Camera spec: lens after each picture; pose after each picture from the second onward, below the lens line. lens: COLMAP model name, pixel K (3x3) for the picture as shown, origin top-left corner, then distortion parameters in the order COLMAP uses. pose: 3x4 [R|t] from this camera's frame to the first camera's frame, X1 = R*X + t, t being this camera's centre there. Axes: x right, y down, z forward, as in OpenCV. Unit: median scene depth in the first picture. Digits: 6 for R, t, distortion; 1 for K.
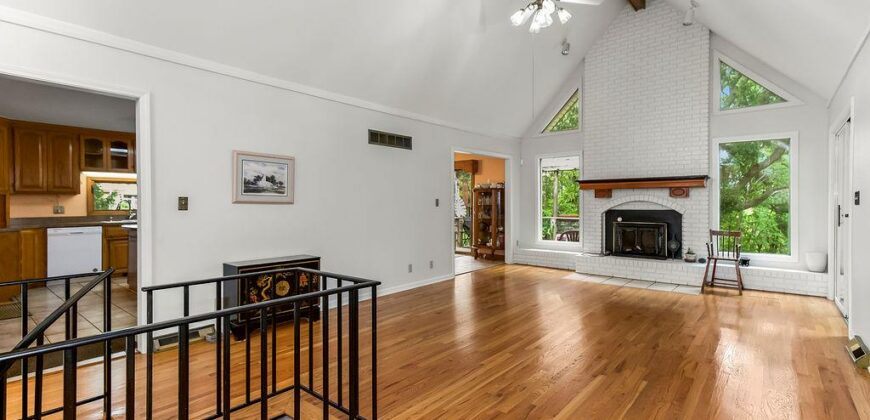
lens RADIAL K [[404.0, 0, 441.9], [0, 404.0, 206.9], [0, 0, 1]] dist [0.022889, -0.002046]
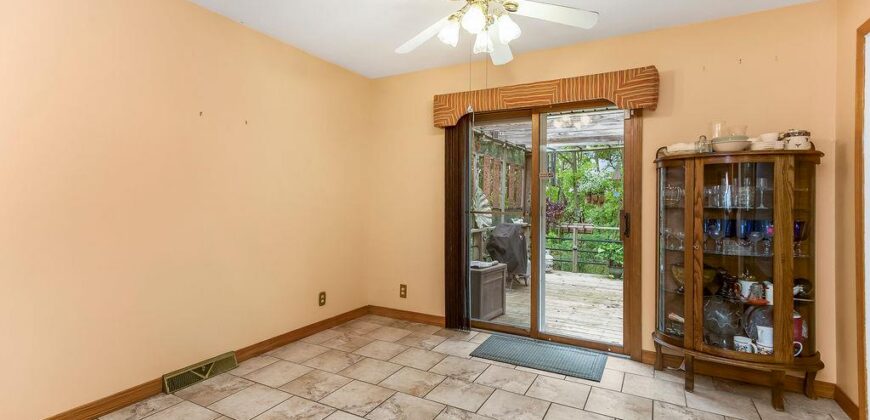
lens RADIAL K [[404.0, 0, 429.0], [0, 404.0, 204.4], [0, 0, 1]] dist [0.022889, -0.002046]
pose [[0.983277, 0.015245, 0.181478, -0.204296], [-0.014614, 0.999882, -0.004809, -0.003195], [-0.181530, 0.002076, 0.983383, 0.941145]]
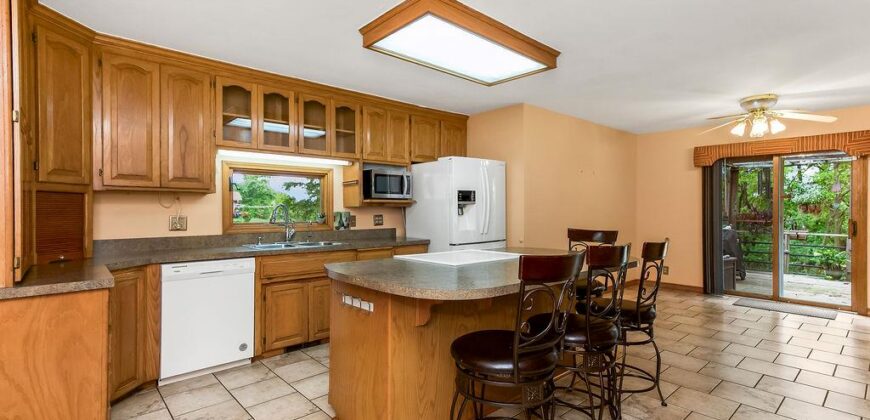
lens RADIAL K [[404.0, 0, 436.1], [0, 404.0, 214.7], [0, 0, 1]] dist [0.022889, -0.002046]
pose [[0.990625, 0.009069, -0.136306, -0.533391], [-0.008269, 0.999945, 0.006440, -0.009629], [0.136357, -0.005252, 0.990646, 0.530046]]
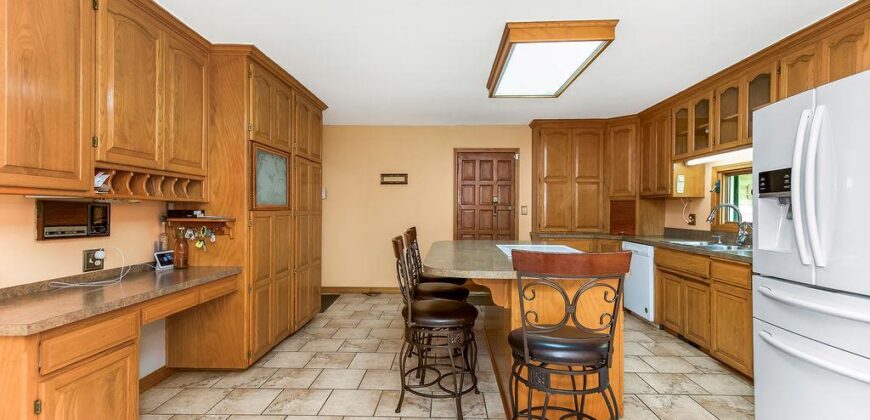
lens RADIAL K [[404.0, 0, 437.1], [0, 404.0, 209.5], [0, 0, 1]] dist [0.022889, -0.002046]
pose [[-0.785445, -0.003080, -0.618924, -0.170852], [-0.007086, 0.999967, 0.004017, -0.009125], [0.618891, 0.007541, -0.785441, 1.244632]]
